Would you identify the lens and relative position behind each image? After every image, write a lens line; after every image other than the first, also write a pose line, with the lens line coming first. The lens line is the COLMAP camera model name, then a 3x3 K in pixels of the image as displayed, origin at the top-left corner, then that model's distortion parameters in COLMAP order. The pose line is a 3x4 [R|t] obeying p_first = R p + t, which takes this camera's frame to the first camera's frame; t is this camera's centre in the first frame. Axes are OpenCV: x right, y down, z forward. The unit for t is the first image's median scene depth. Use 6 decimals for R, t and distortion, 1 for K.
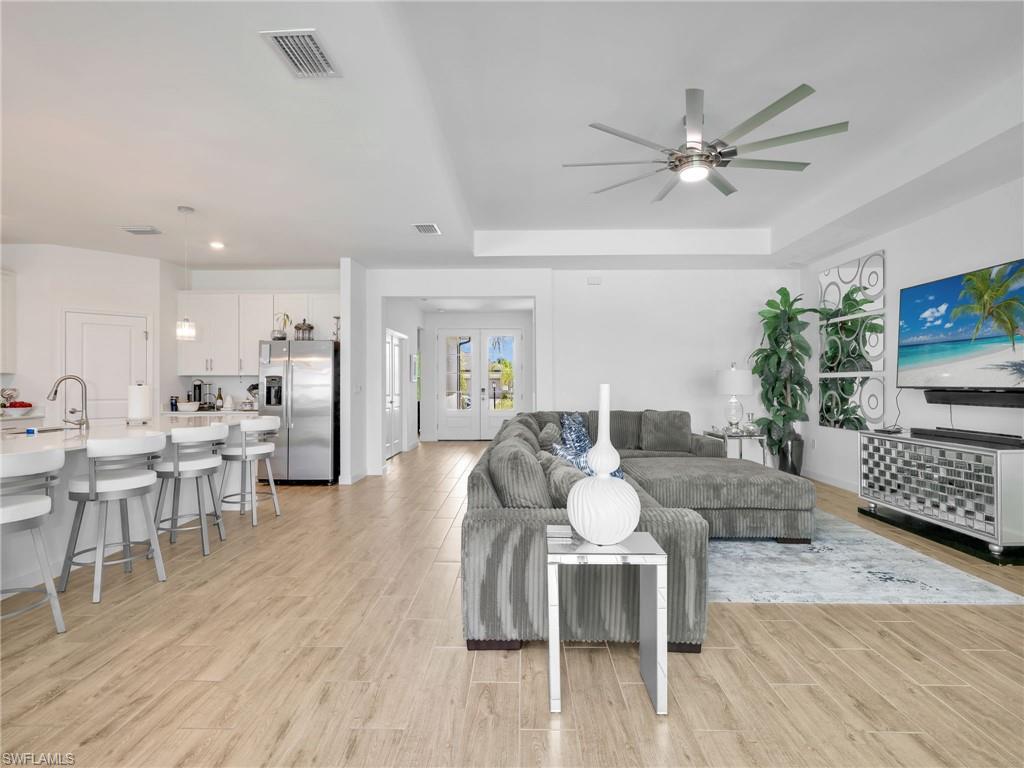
lens RADIAL K [[537.3, 0, 513.8], [0, 537.3, 383.0], [0, 0, 1]] dist [-0.003402, 0.000468]
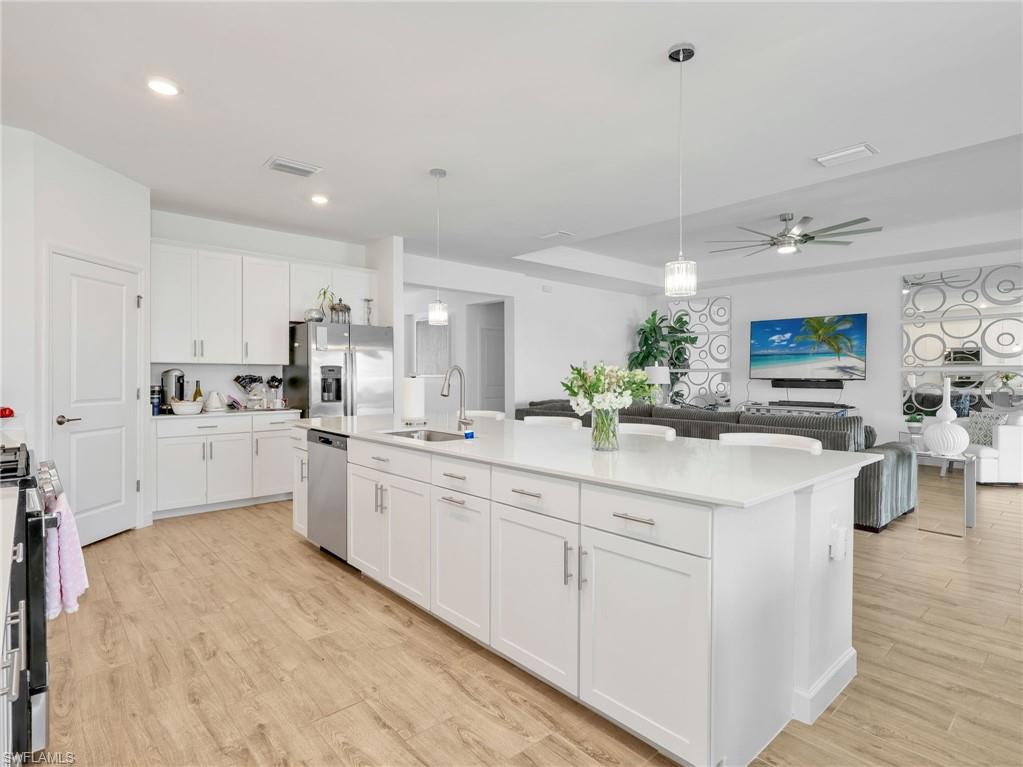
lens RADIAL K [[540.6, 0, 512.0], [0, 540.6, 381.0], [0, 0, 1]] dist [0.000898, 0.000795]
pose [[0.732761, -0.004065, 0.680474, -0.897281], [-0.004119, 0.999937, 0.010408, 0.000278], [-0.680473, -0.010429, 0.732699, 0.228784]]
